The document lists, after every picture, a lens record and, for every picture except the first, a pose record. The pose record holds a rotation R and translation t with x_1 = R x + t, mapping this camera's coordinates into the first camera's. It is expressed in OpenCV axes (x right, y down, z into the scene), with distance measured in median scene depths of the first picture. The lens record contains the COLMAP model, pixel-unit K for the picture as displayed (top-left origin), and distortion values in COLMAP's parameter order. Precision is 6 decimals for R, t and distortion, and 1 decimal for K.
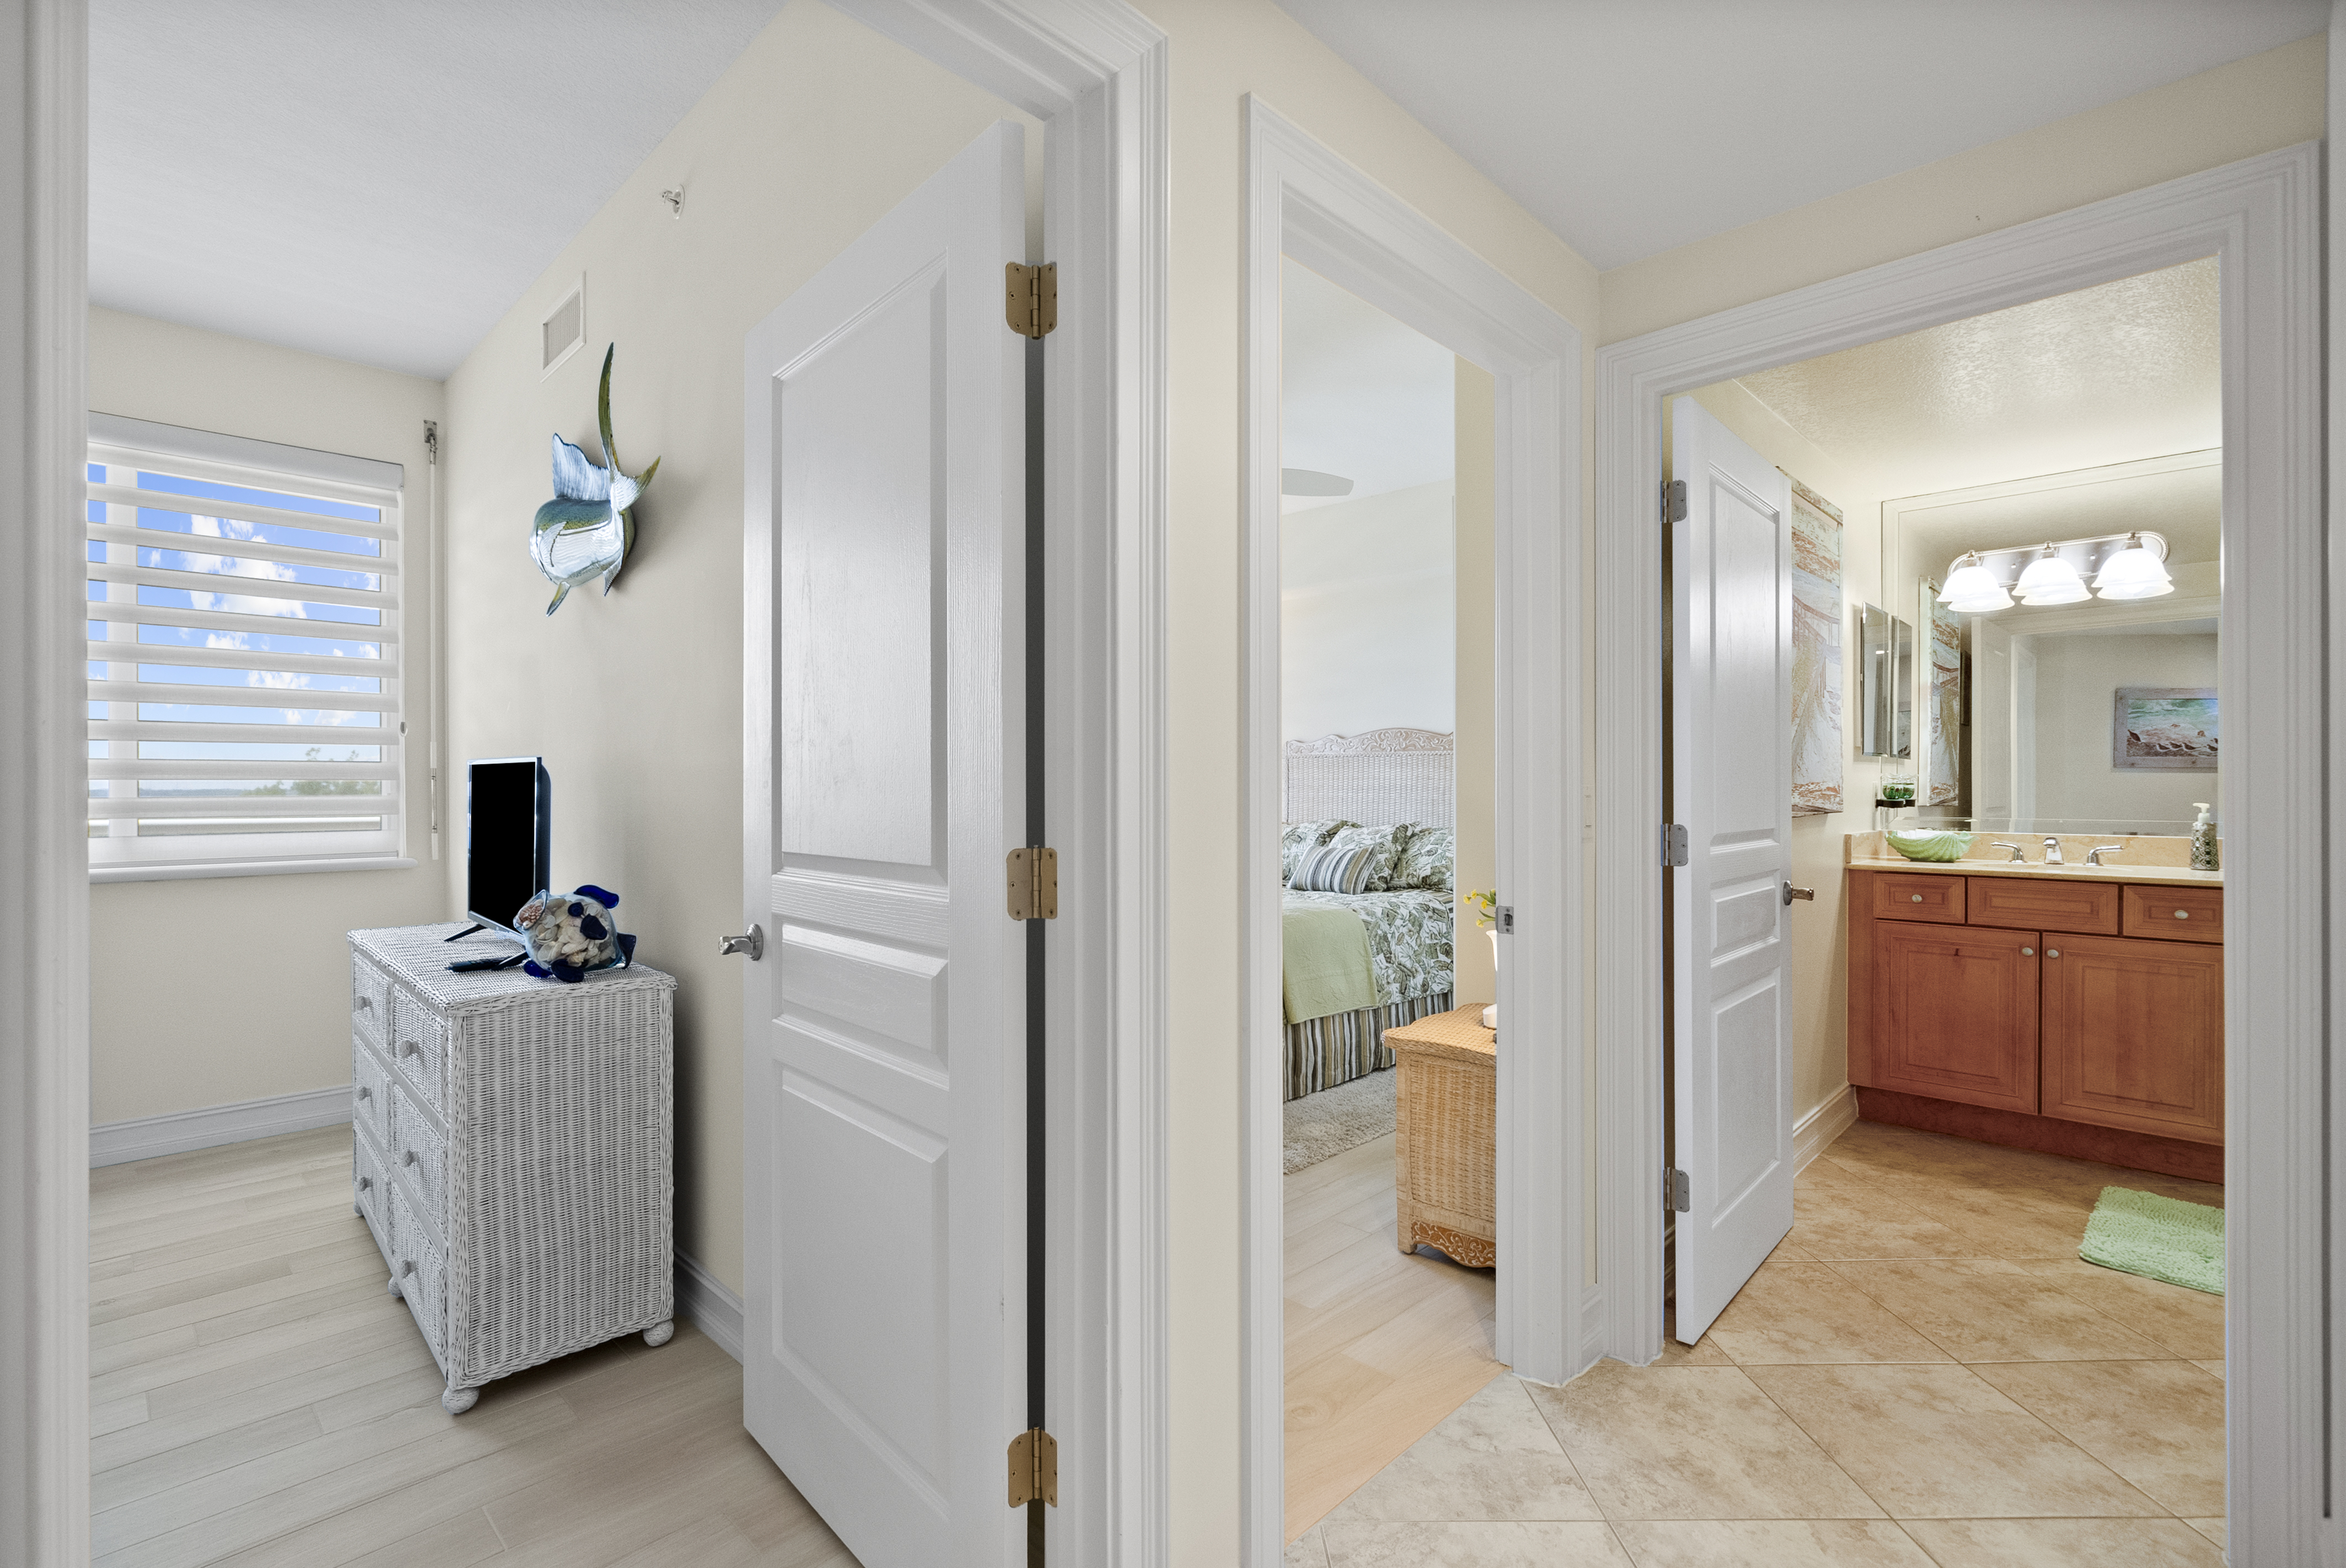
lens RADIAL K [[1077.9, 0, 1163.2], [0, 1077.9, 777.3], [0, 0, 1]] dist [-0.003486, -0.000254]
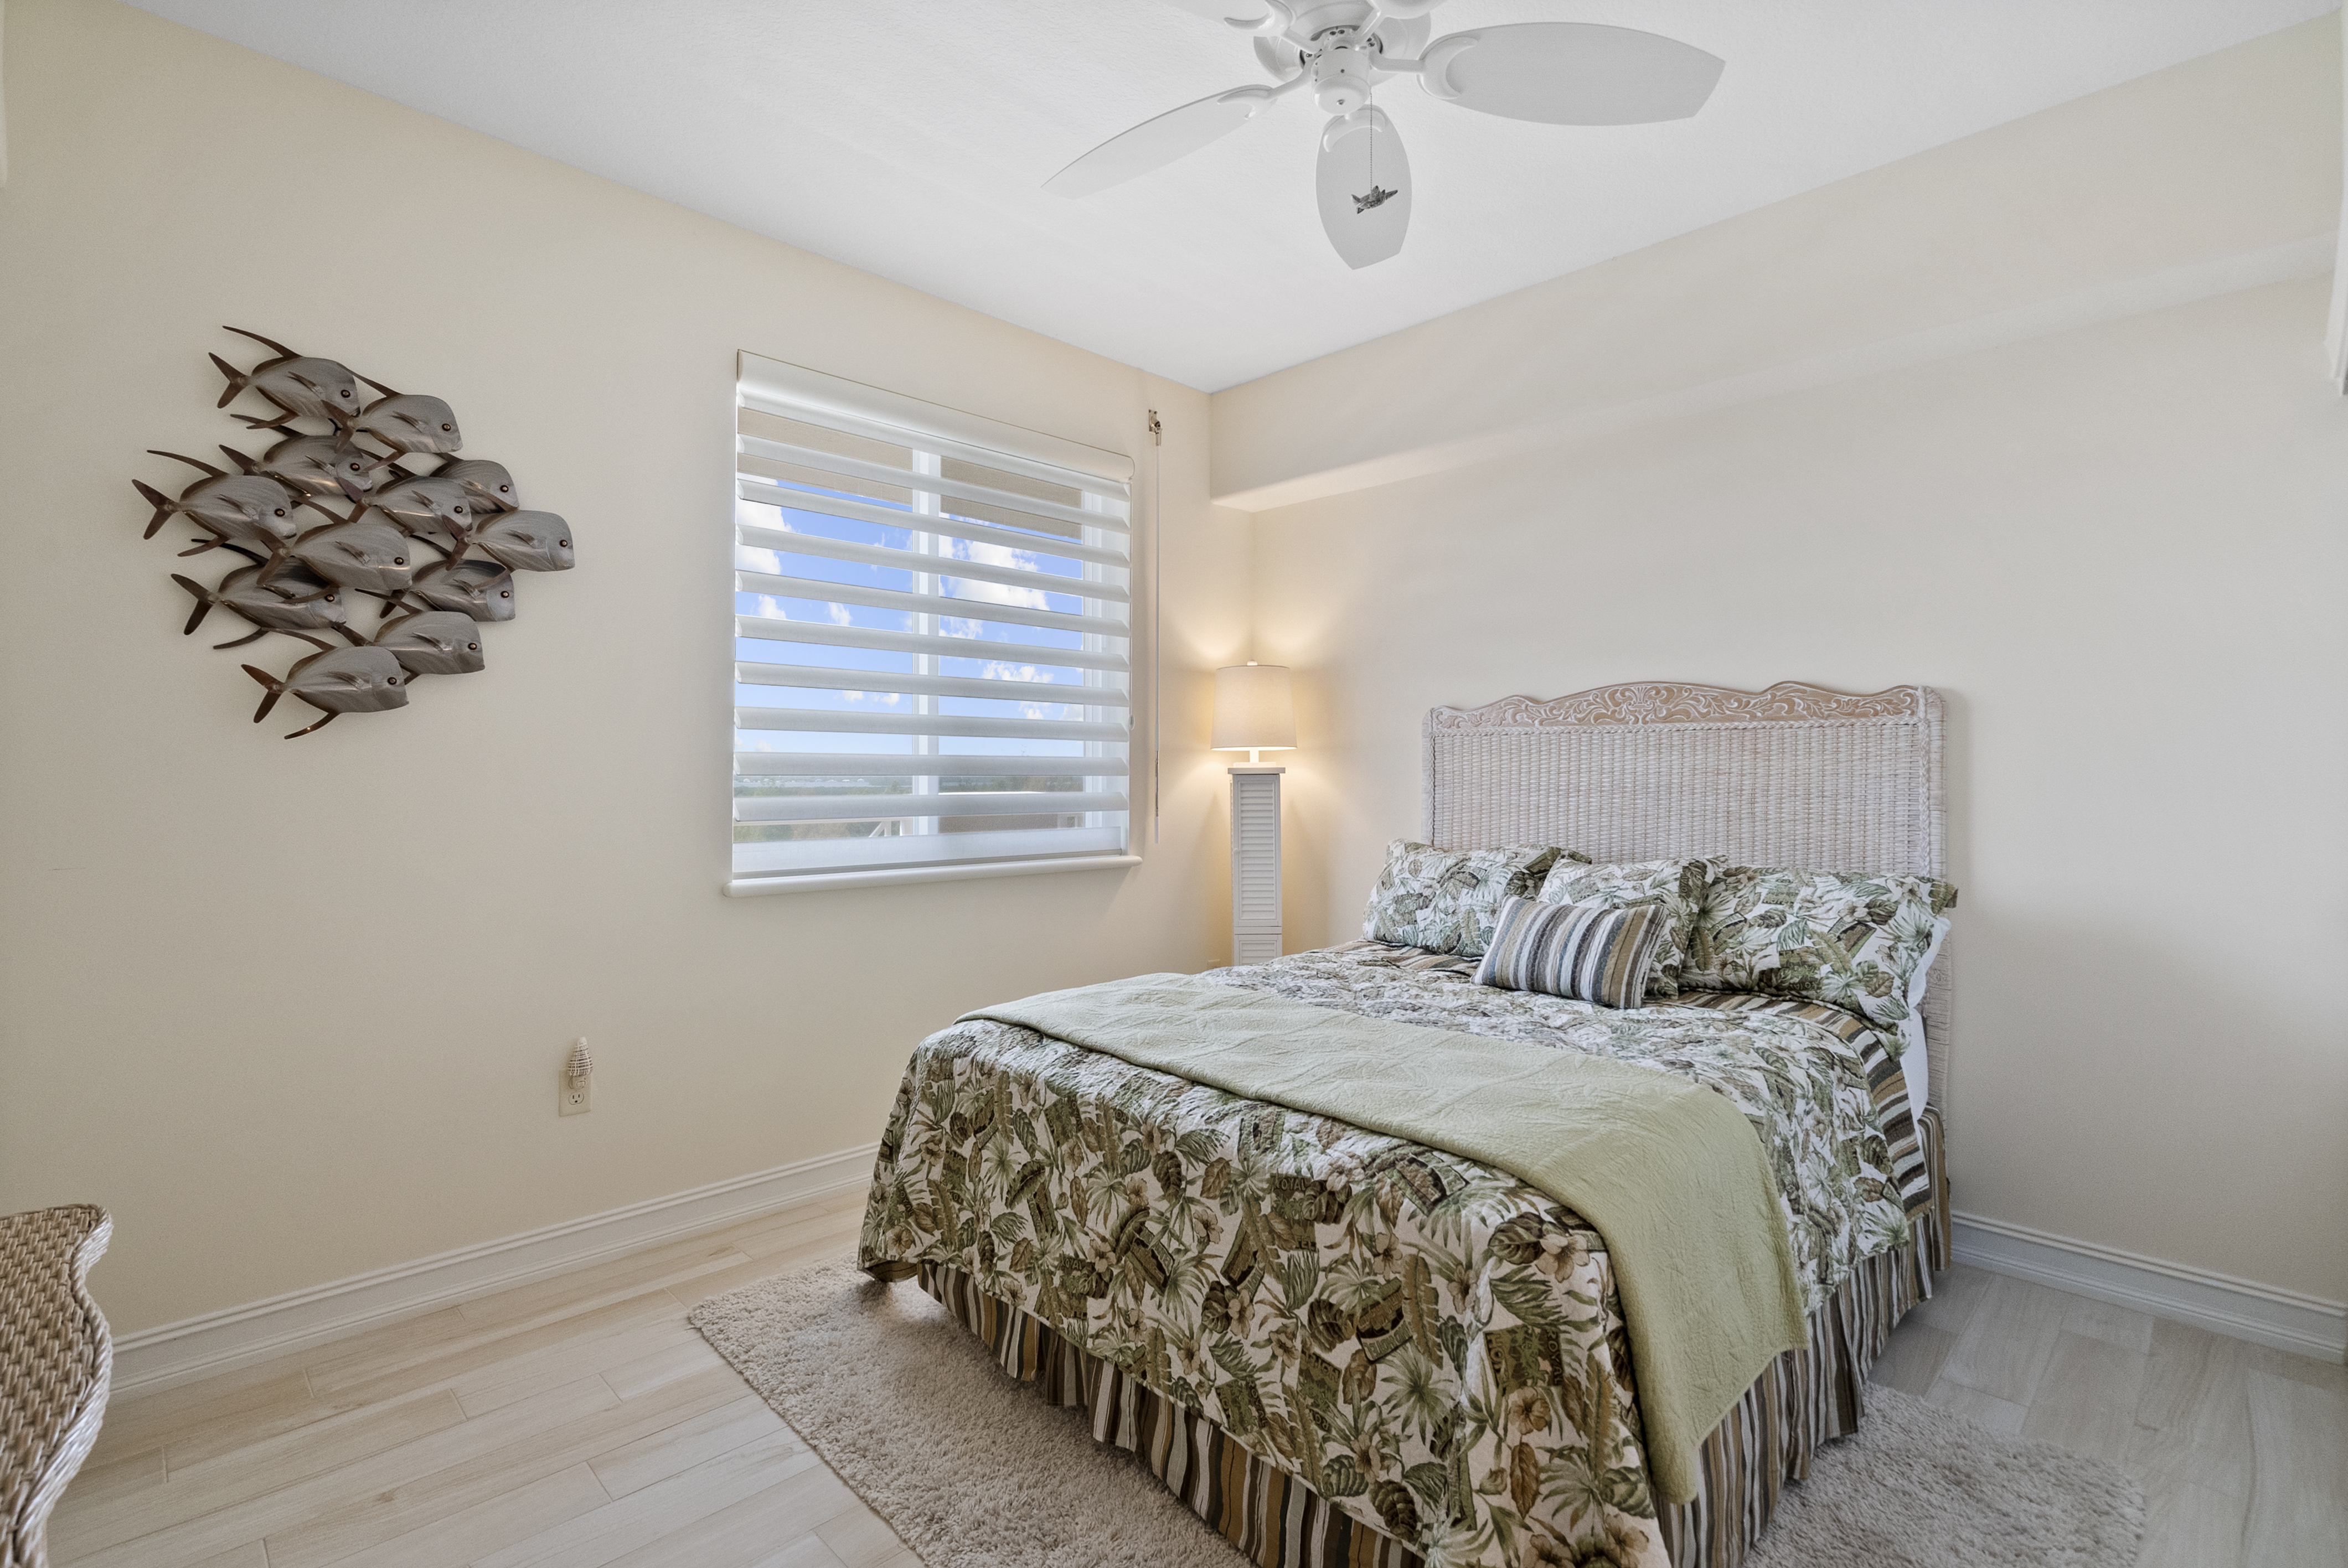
lens RADIAL K [[1078.6, 0, 1164.1], [0, 1078.6, 777.3], [0, 0, 1]] dist [-0.003486, -0.000254]
pose [[0.999752, 0.006357, -0.021329, -0.023642], [-0.006203, 0.999954, 0.007258, 0.001245], [0.021374, -0.007124, 0.999746, 0.485169]]
